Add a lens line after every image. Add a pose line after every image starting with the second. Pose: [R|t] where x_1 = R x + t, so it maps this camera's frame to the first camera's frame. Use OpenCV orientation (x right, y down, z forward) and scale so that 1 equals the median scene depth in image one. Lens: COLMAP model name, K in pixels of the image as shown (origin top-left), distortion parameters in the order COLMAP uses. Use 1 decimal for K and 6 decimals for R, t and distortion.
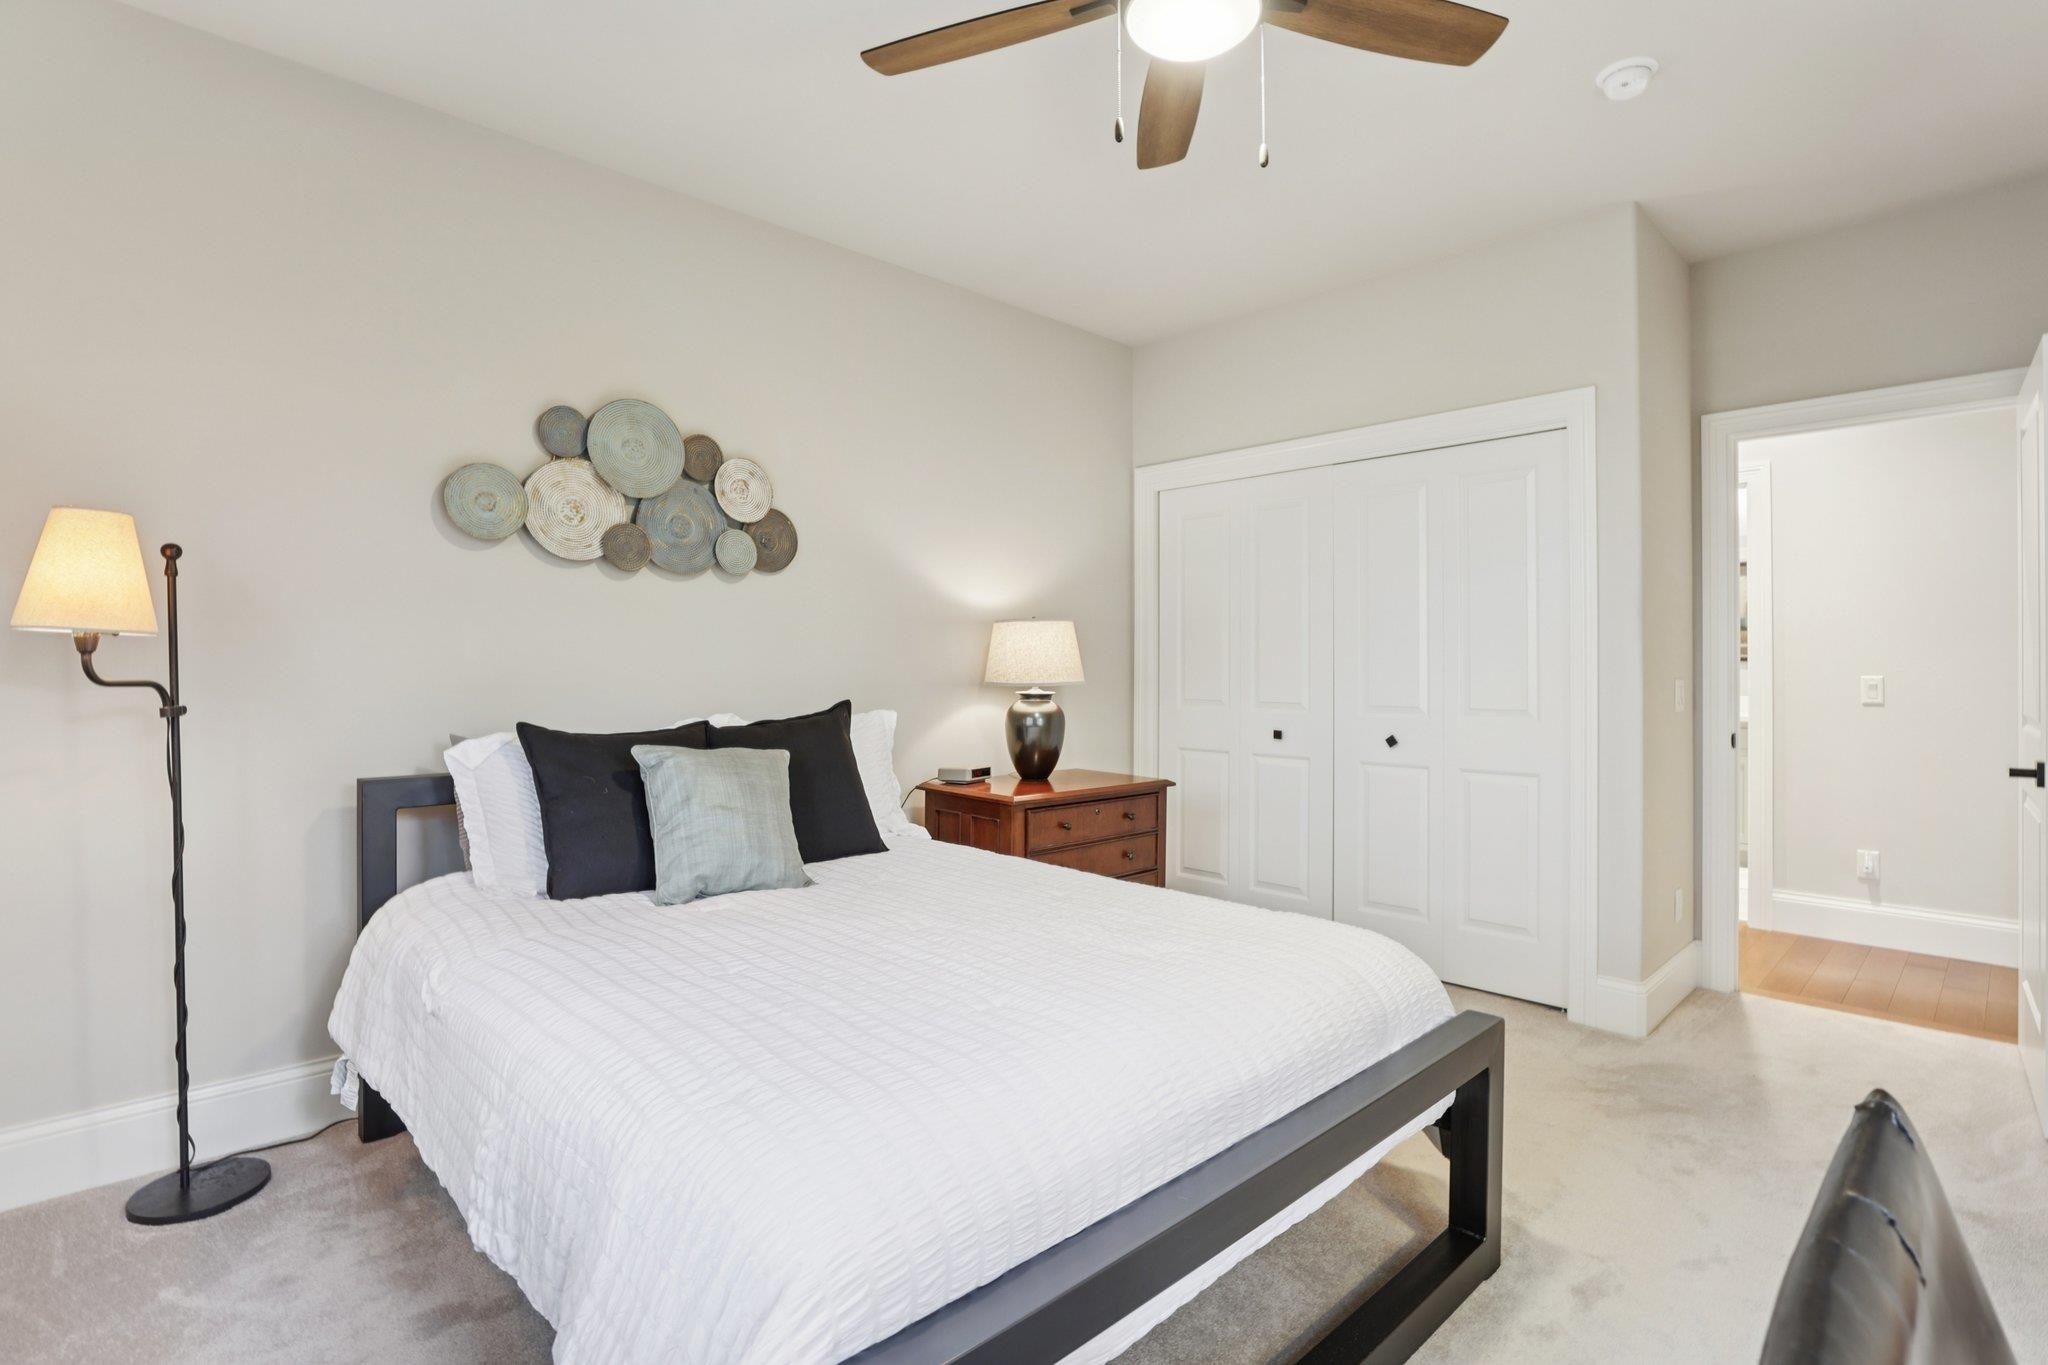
lens RADIAL K [[1000.5, 0, 1021.4], [0, 1000.5, 664.6], [0, 0, 1]] dist [-0.017884, 0.001108]
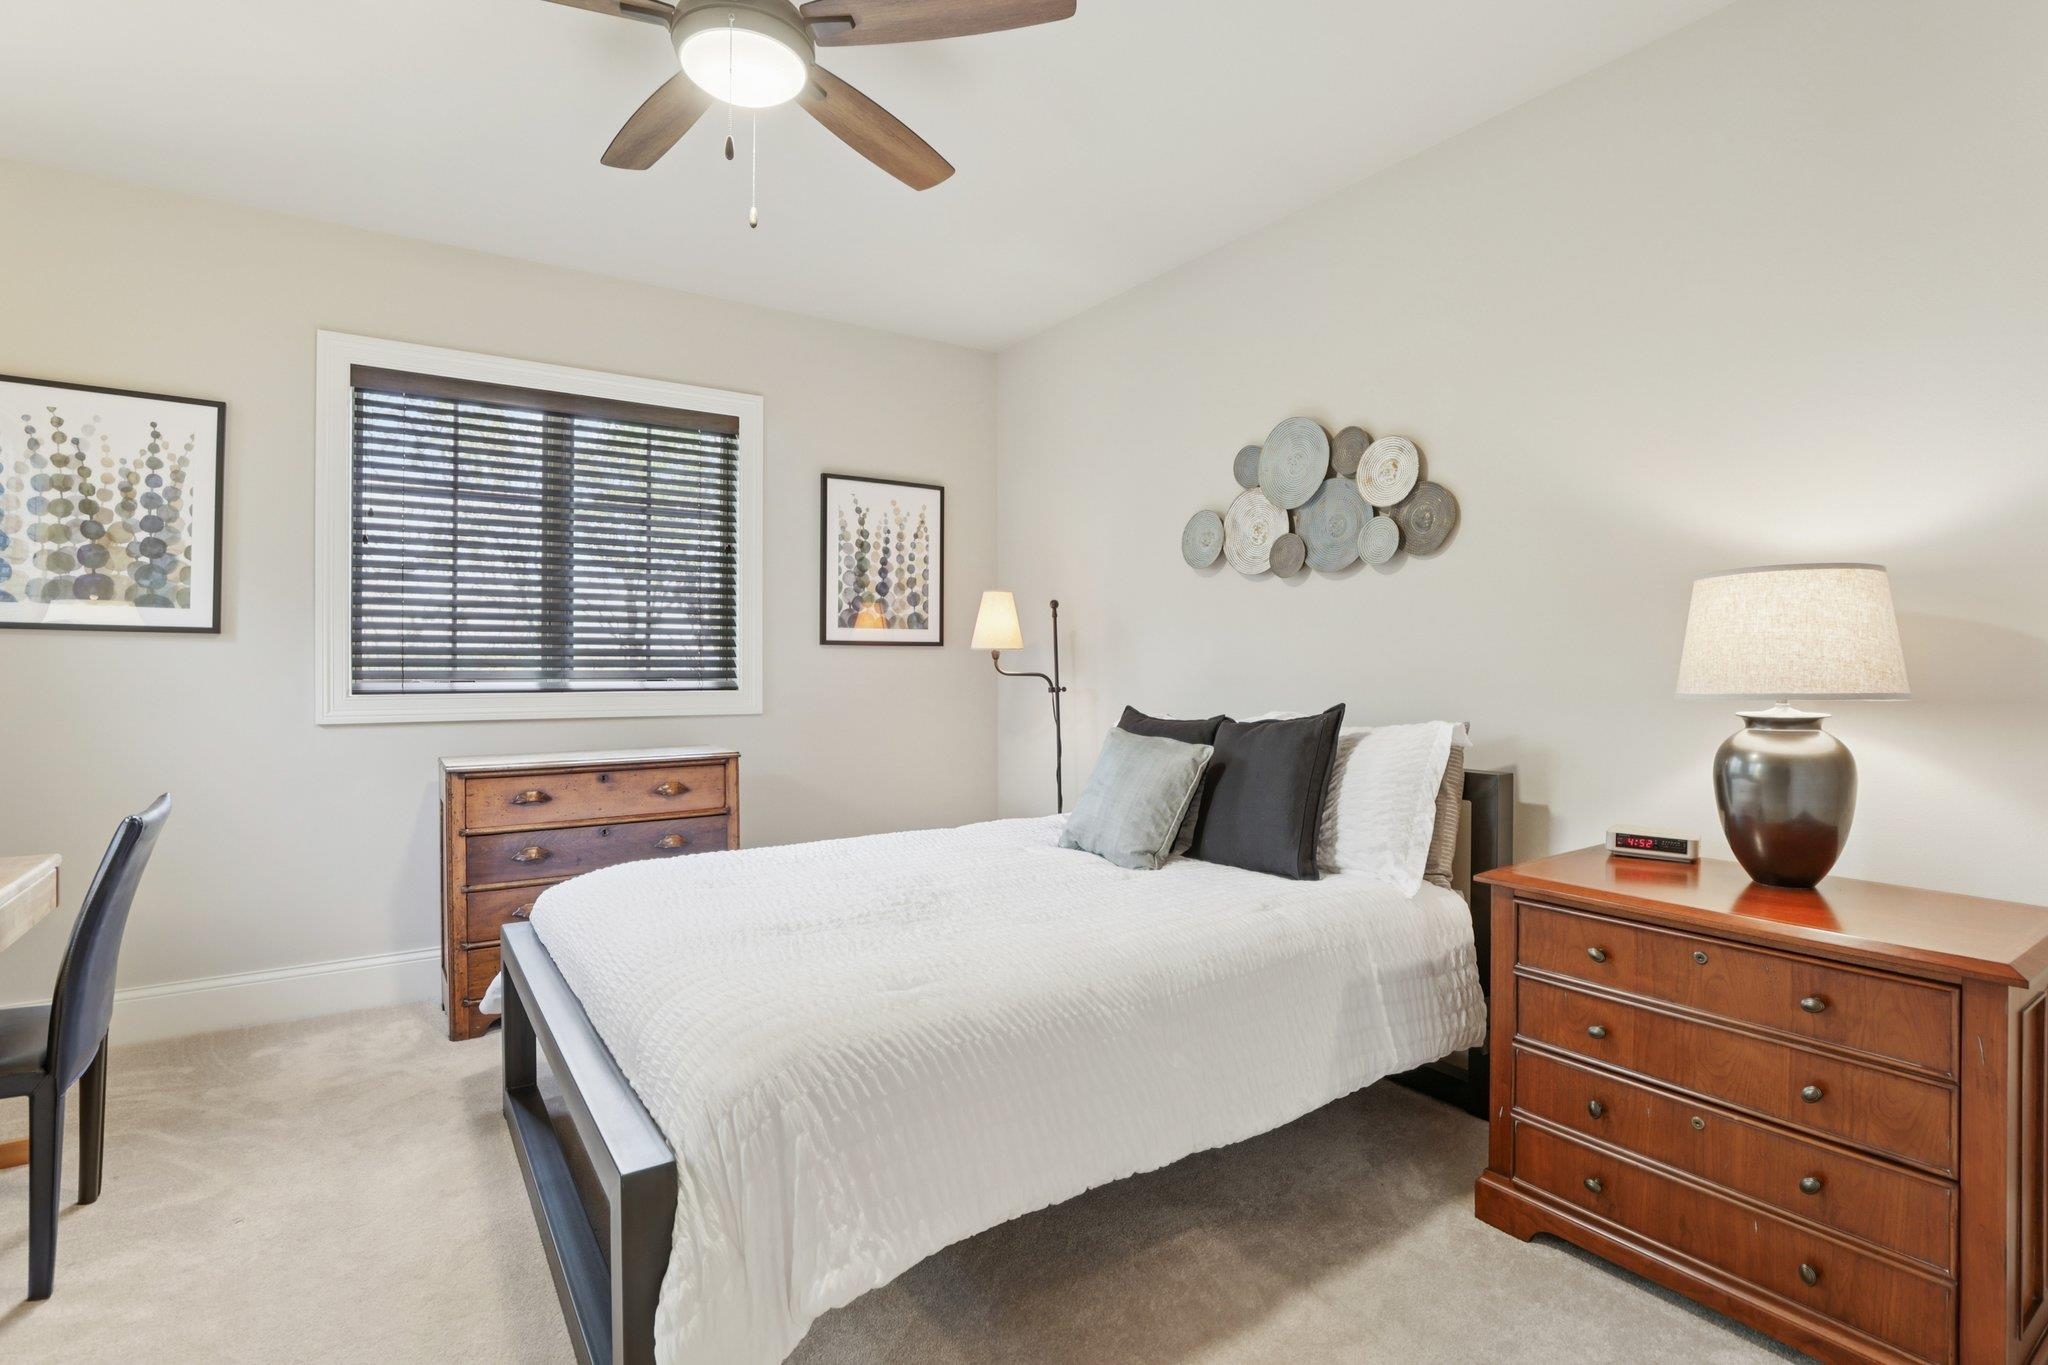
lens RADIAL K [[1000.5, 0, 1021.4], [0, 1000.5, 664.6], [0, 0, 1]] dist [-0.017884, 0.001108]
pose [[-0.174672, -0.007264, -0.984600, 0.695336], [-0.000956, 0.999974, -0.007208, 0.009168], [0.984626, -0.000317, -0.174674, 0.858430]]
